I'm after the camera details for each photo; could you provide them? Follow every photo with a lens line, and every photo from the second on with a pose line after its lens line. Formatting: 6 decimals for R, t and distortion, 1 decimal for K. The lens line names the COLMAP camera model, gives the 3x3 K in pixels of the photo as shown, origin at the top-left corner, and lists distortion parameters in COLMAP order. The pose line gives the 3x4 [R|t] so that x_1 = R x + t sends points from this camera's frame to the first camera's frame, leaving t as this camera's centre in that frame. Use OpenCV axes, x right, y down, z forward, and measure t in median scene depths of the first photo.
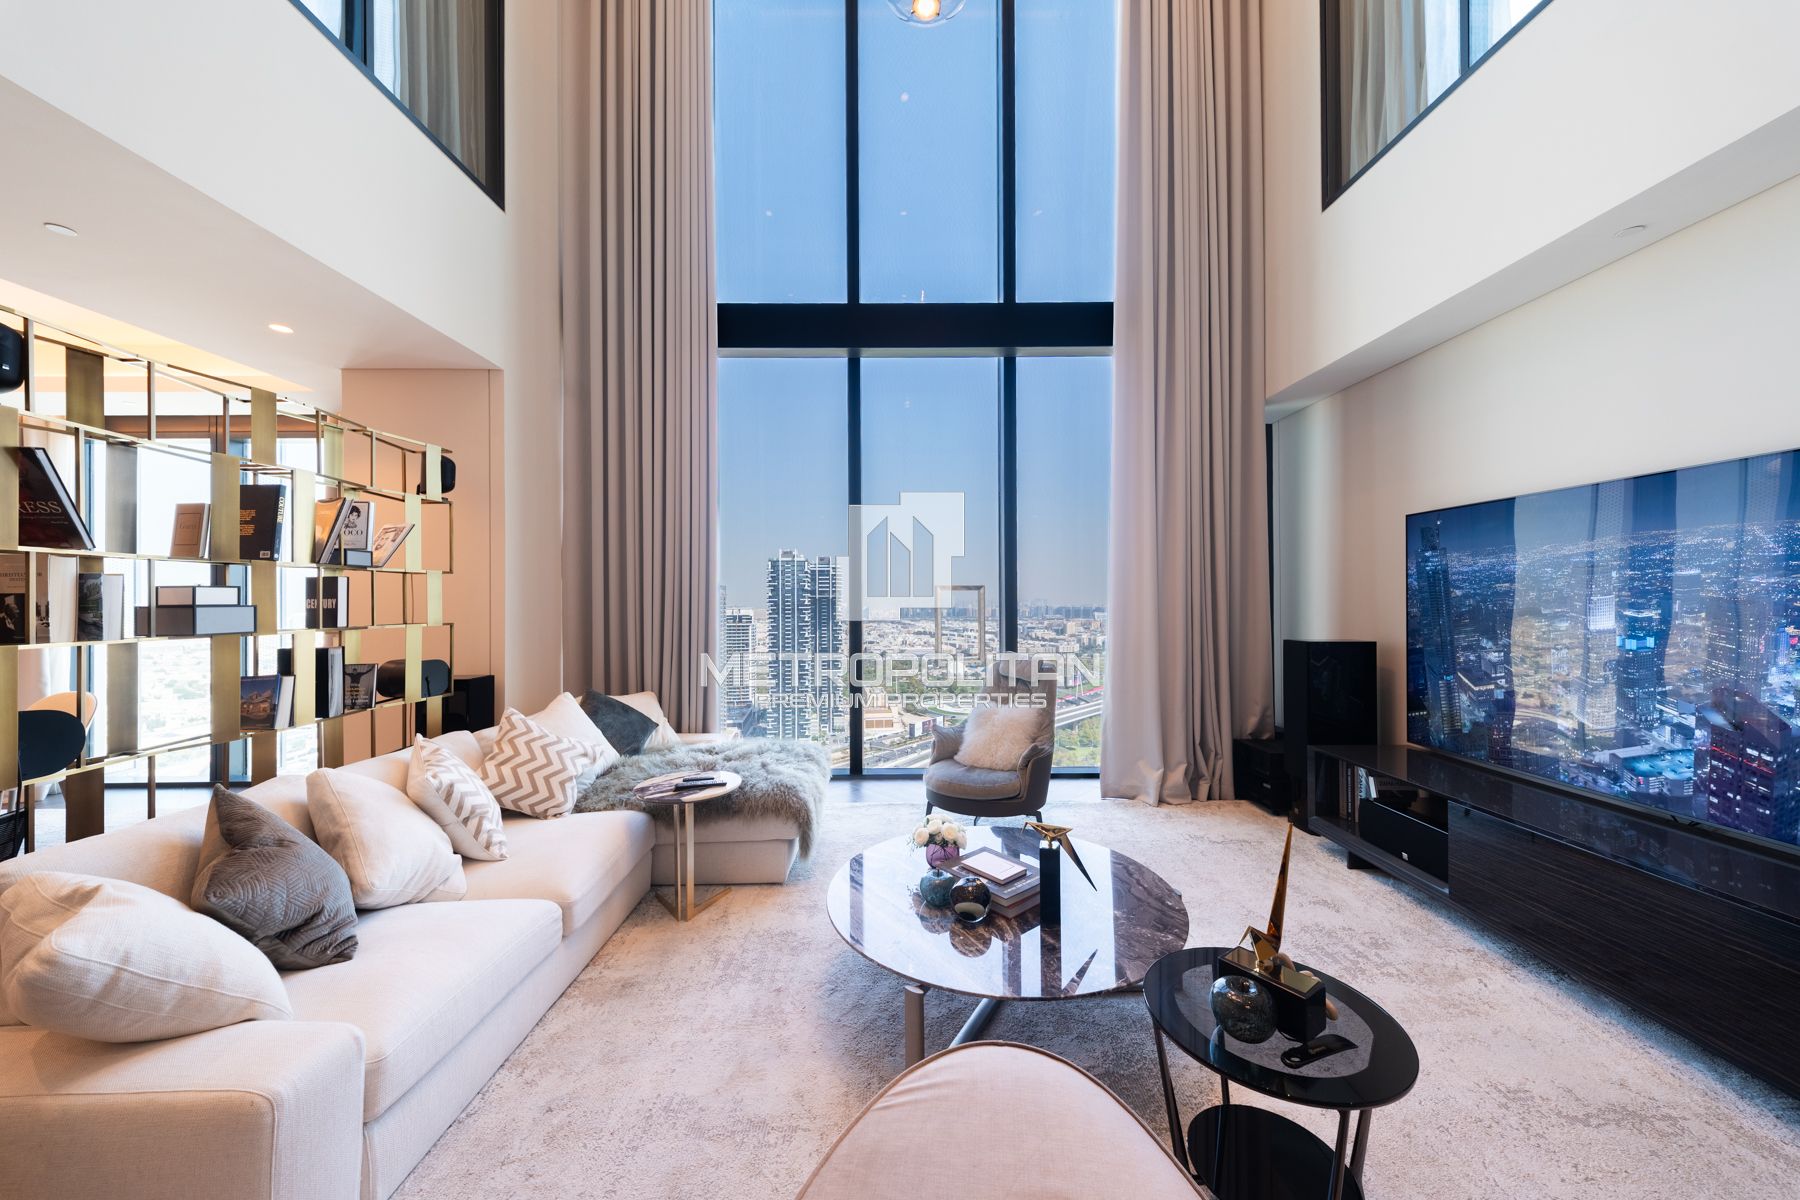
lens RADIAL K [[629.3, 0, 905.7], [0, 629.3, 601.4], [0, 0, 1]] dist [0.012973, -0.000918]
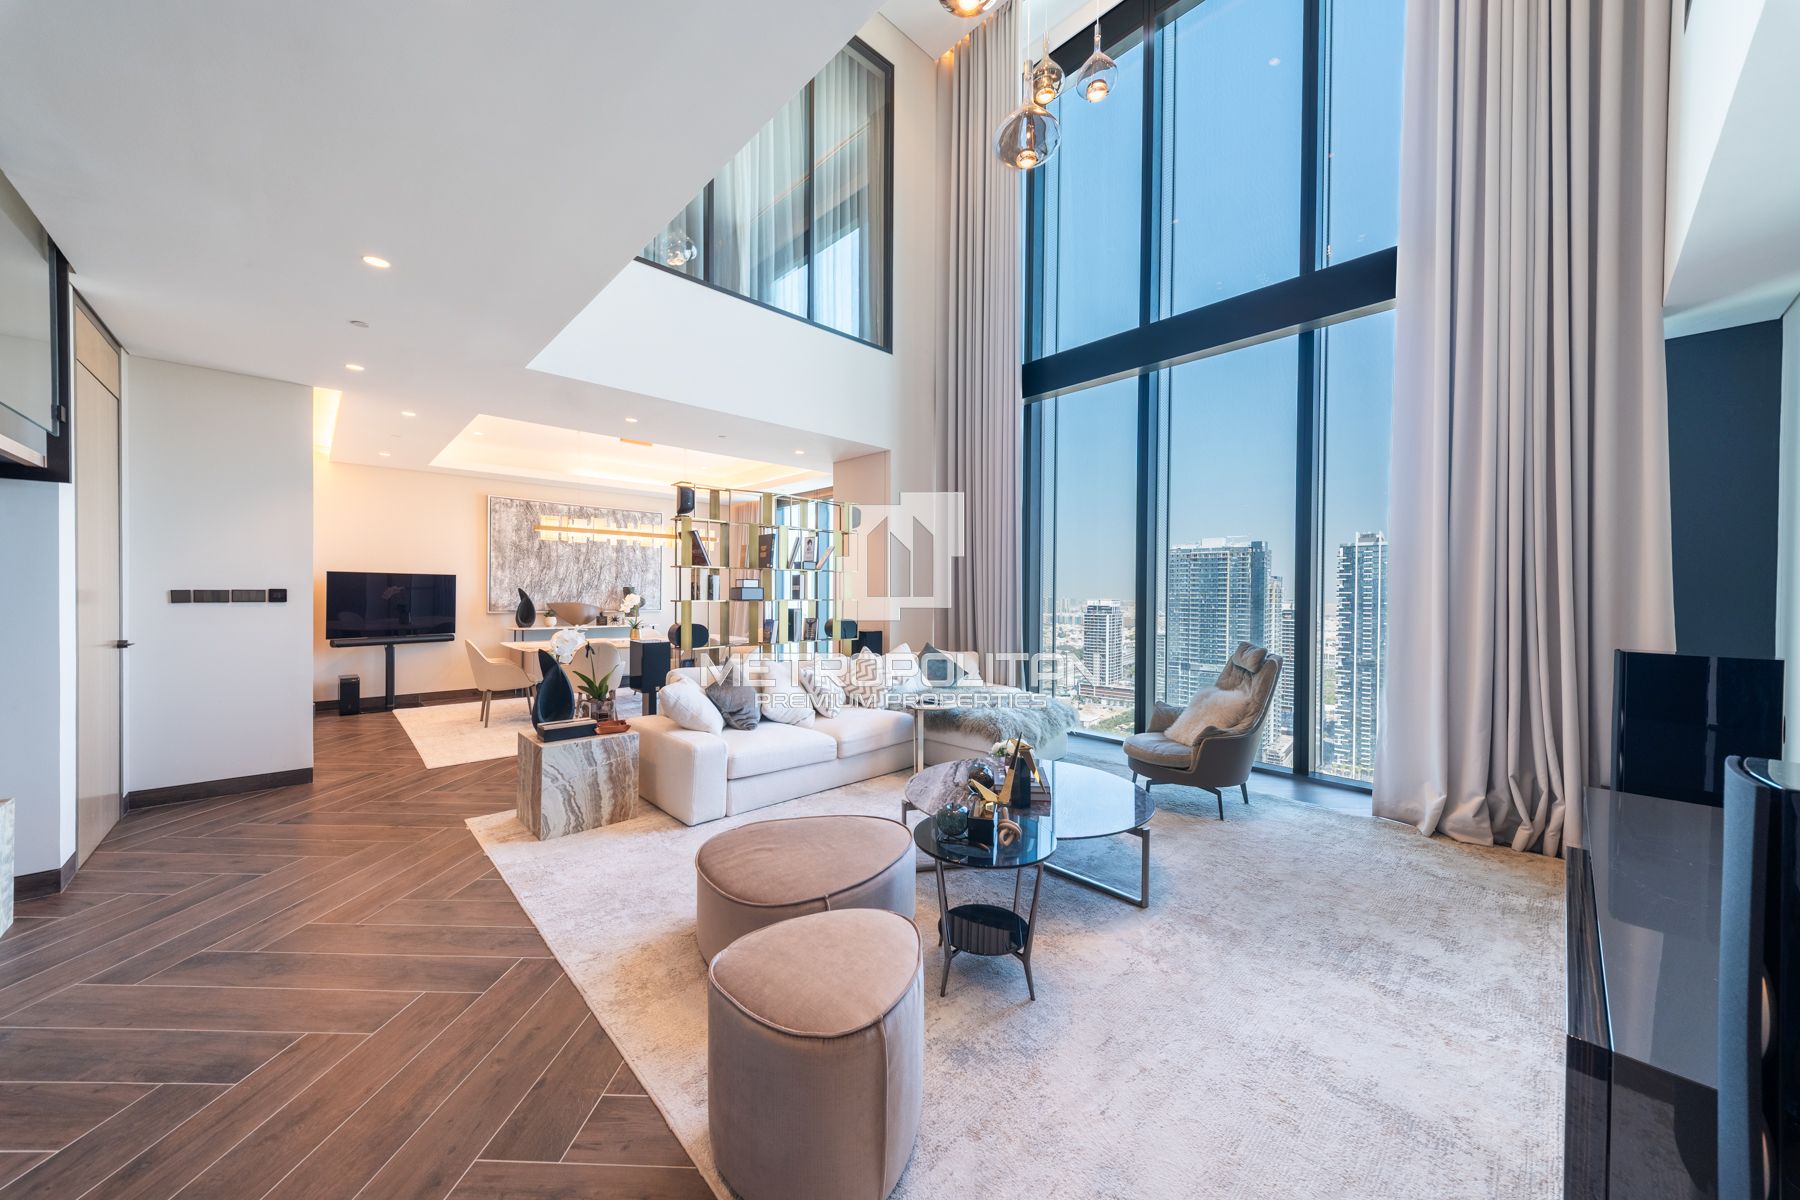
lens RADIAL K [[629.3, 0, 907.2], [0, 629.3, 596.4], [0, 0, 1]] dist [0.012973, -0.000918]
pose [[0.678473, 0.016457, -0.734441, 0.626893], [-0.012328, 0.999863, 0.011015, 0.003166], [0.734522, 0.001581, 0.678583, -0.096766]]
